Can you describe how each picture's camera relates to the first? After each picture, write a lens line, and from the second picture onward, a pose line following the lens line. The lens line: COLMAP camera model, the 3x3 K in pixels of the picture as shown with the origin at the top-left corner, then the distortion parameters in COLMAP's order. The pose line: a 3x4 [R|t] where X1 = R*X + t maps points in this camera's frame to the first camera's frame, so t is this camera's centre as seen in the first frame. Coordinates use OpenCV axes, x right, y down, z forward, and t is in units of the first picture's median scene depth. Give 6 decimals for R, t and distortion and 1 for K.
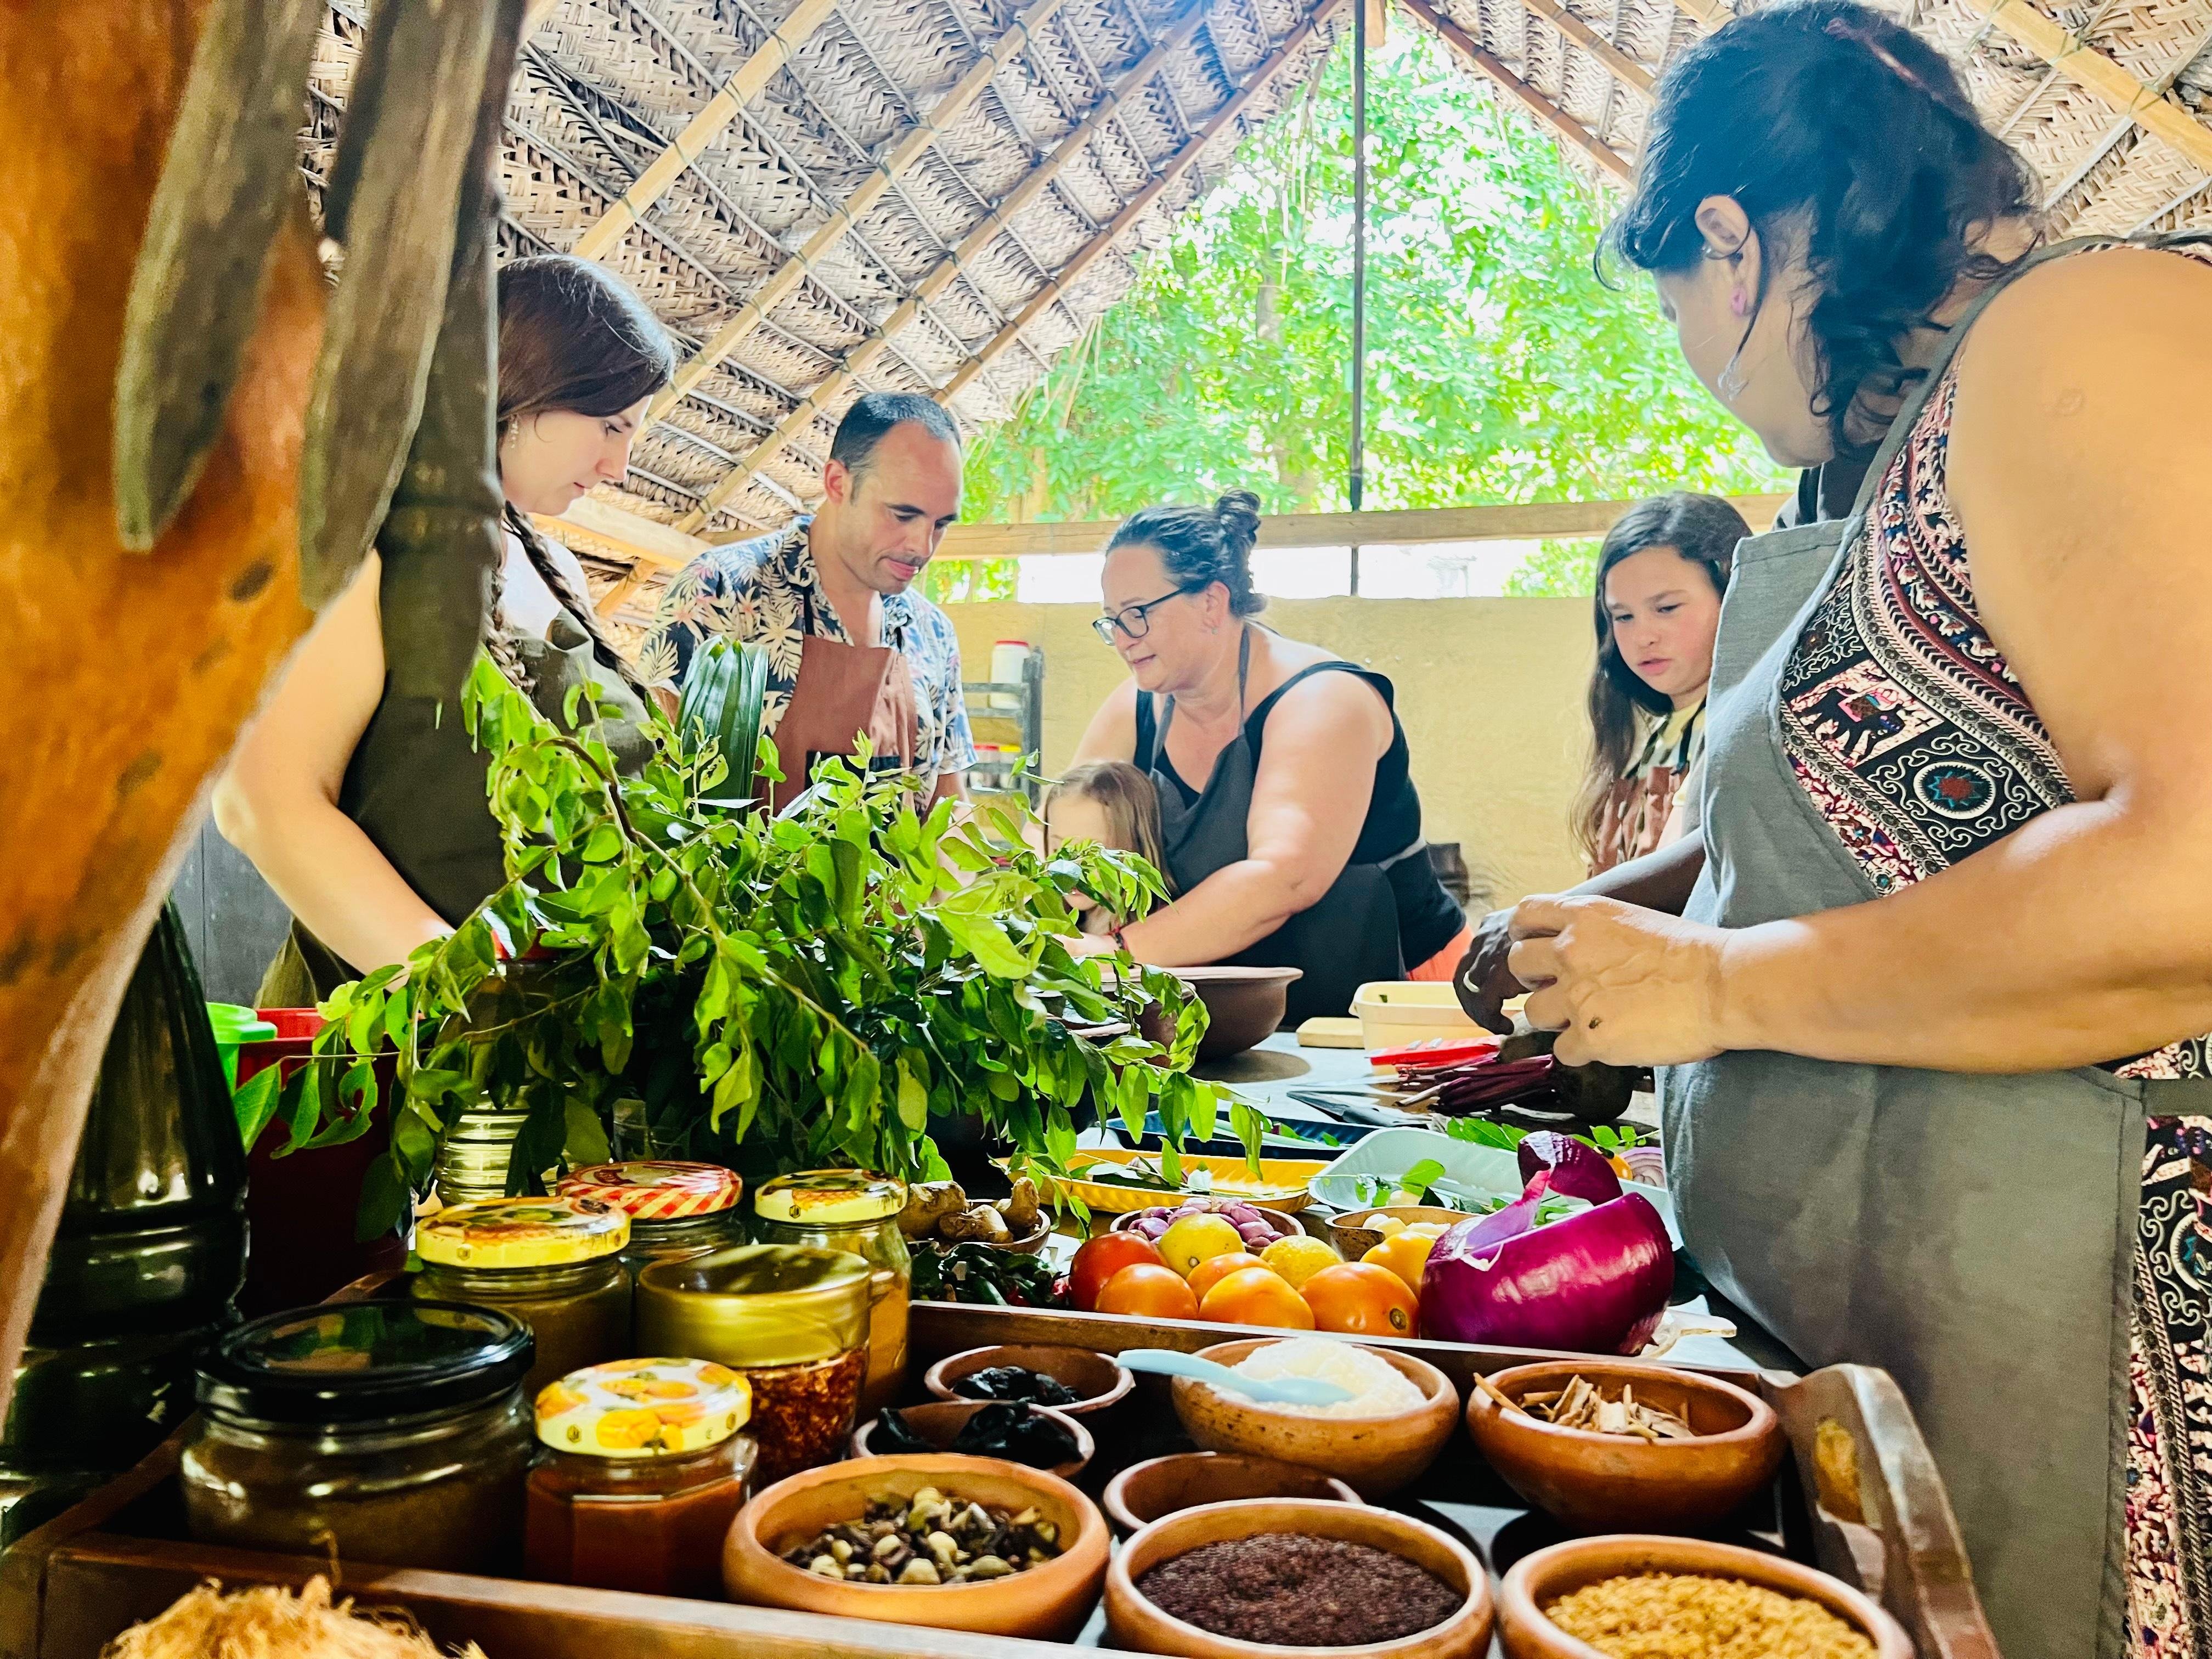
lens RADIAL K [[1694.4, 0, 1113.4], [0, 1694.4, 834.6], [0, 0, 1]] dist [0.053169, -0.047356]
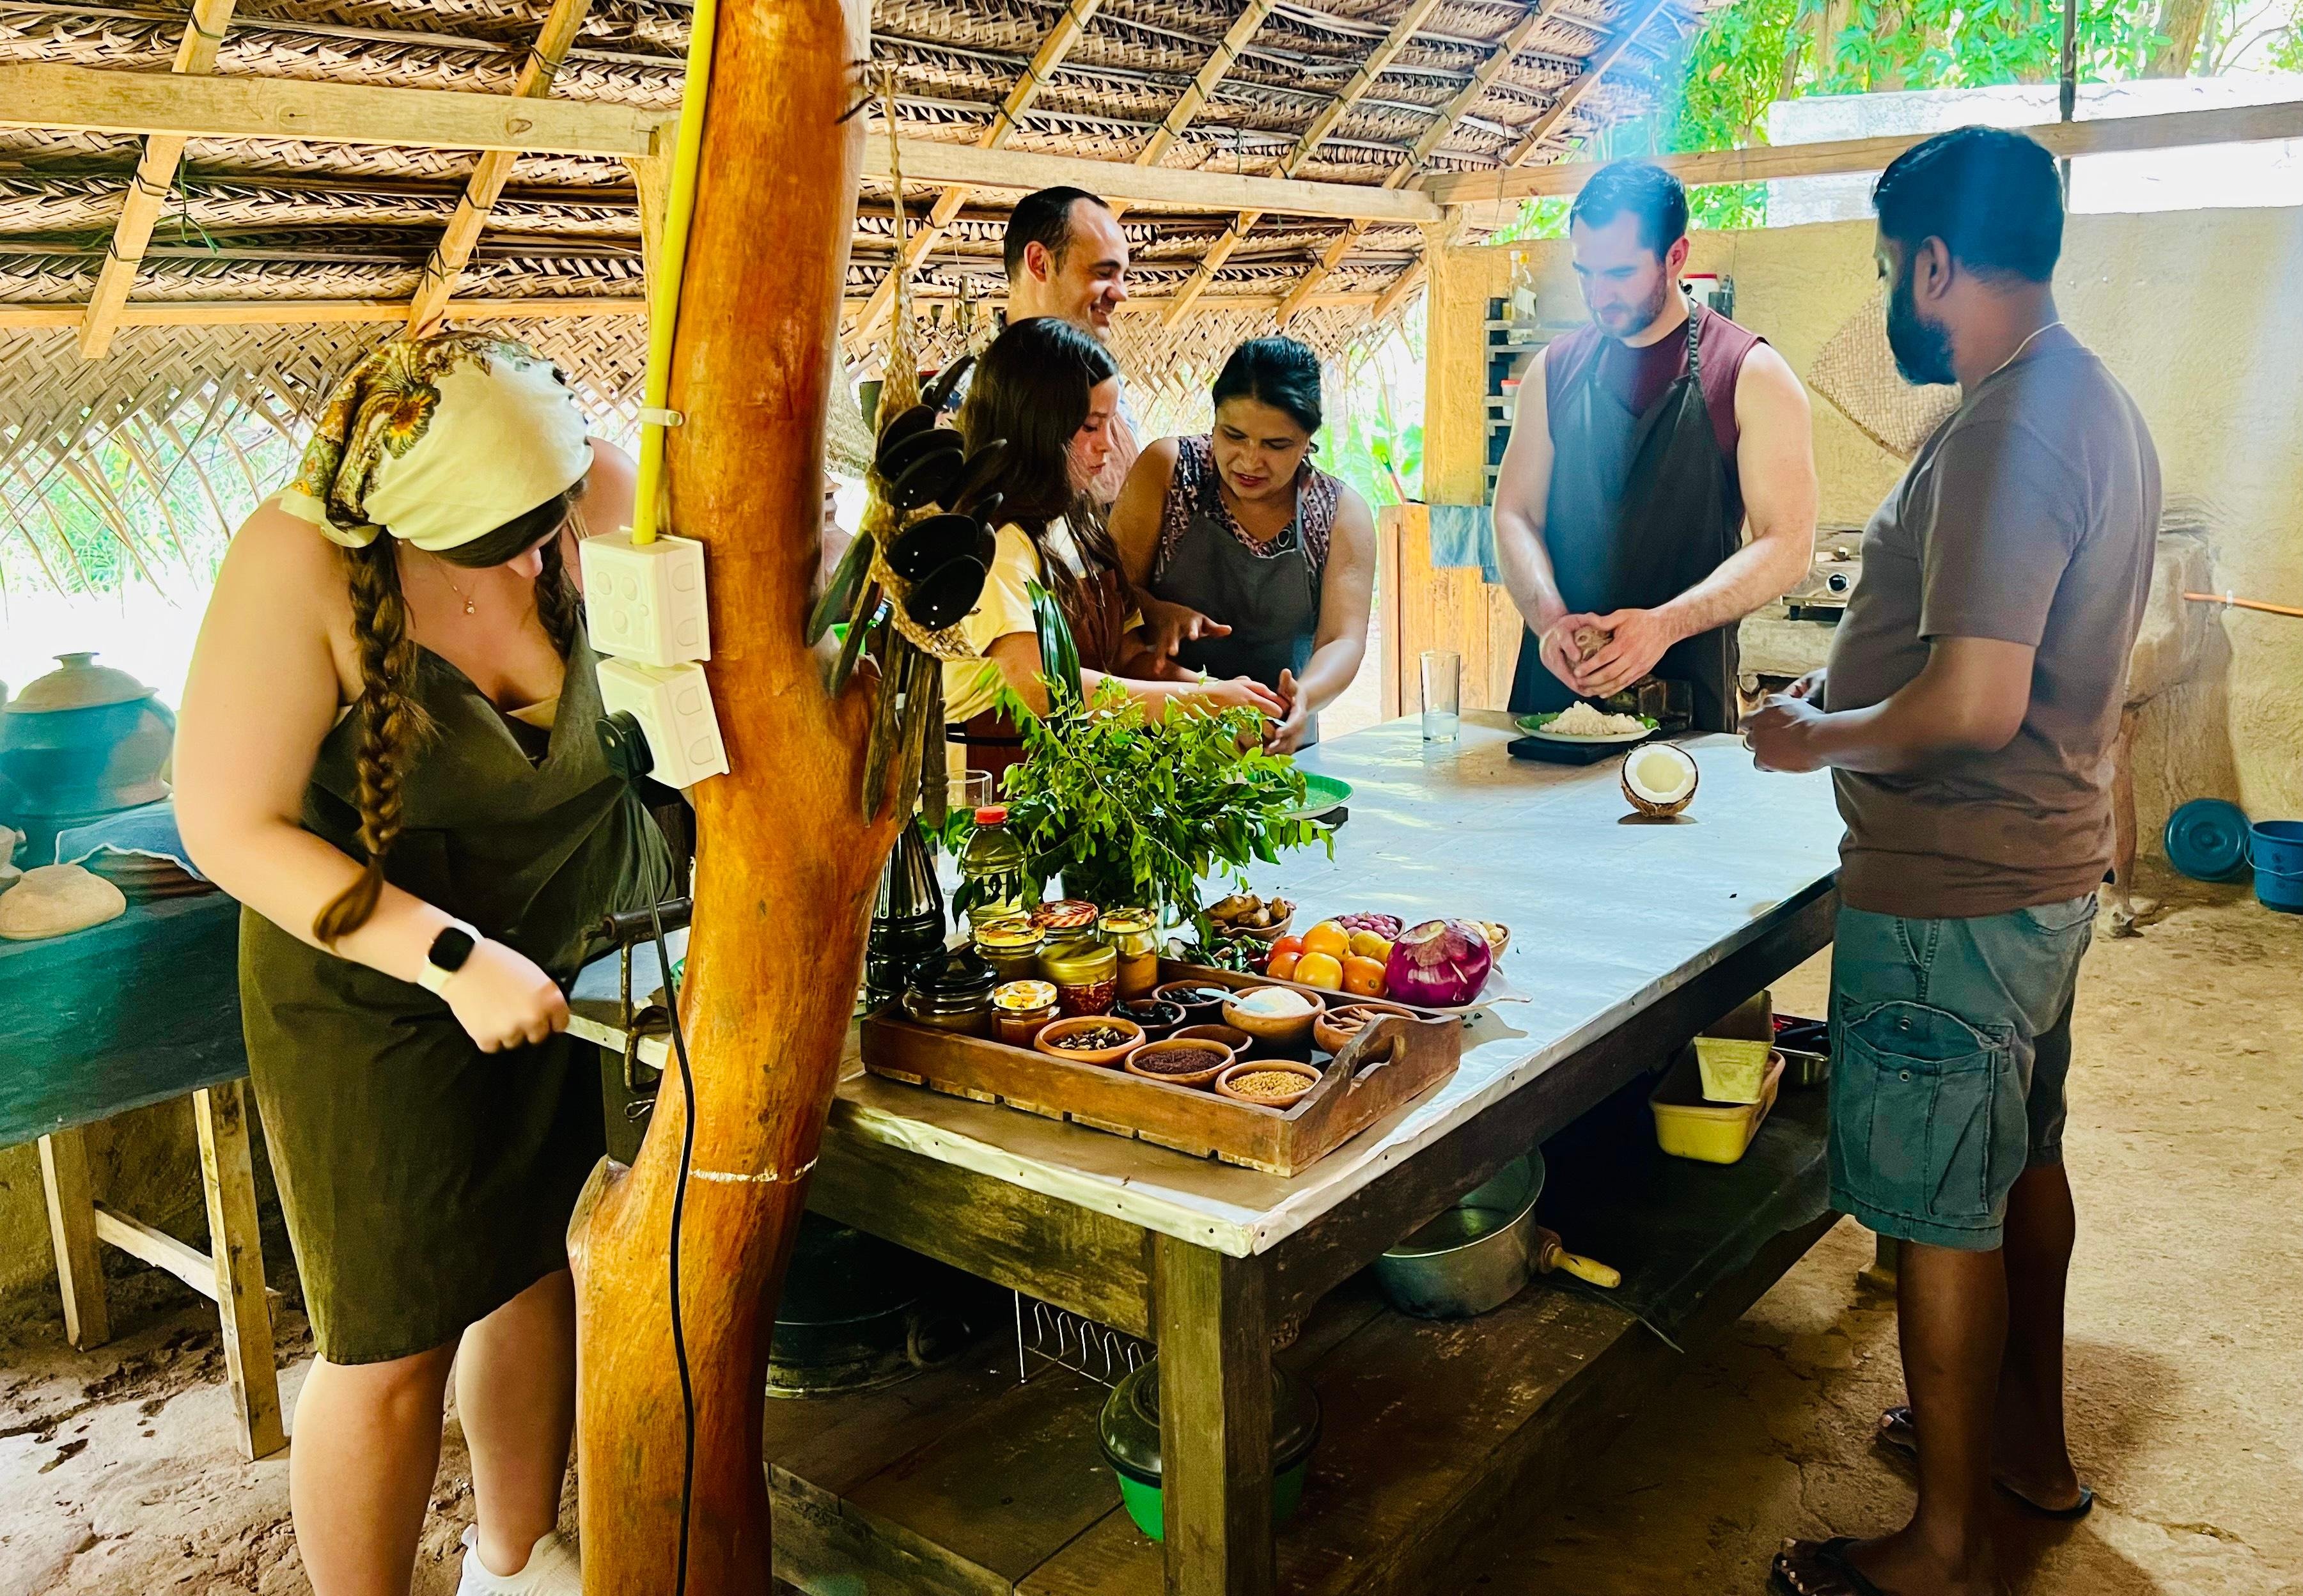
lens RADIAL K [[1976.8, 0, 1265.2], [0, 1976.8, 648.3], [0, 0, 1]] dist [0.066003, -0.065782]
pose [[0.925246, 0.020653, -0.378805, 0.185243], [0.040314, 0.987510, 0.152309, -0.103974], [0.377219, -0.156195, 0.912857, -0.258503]]
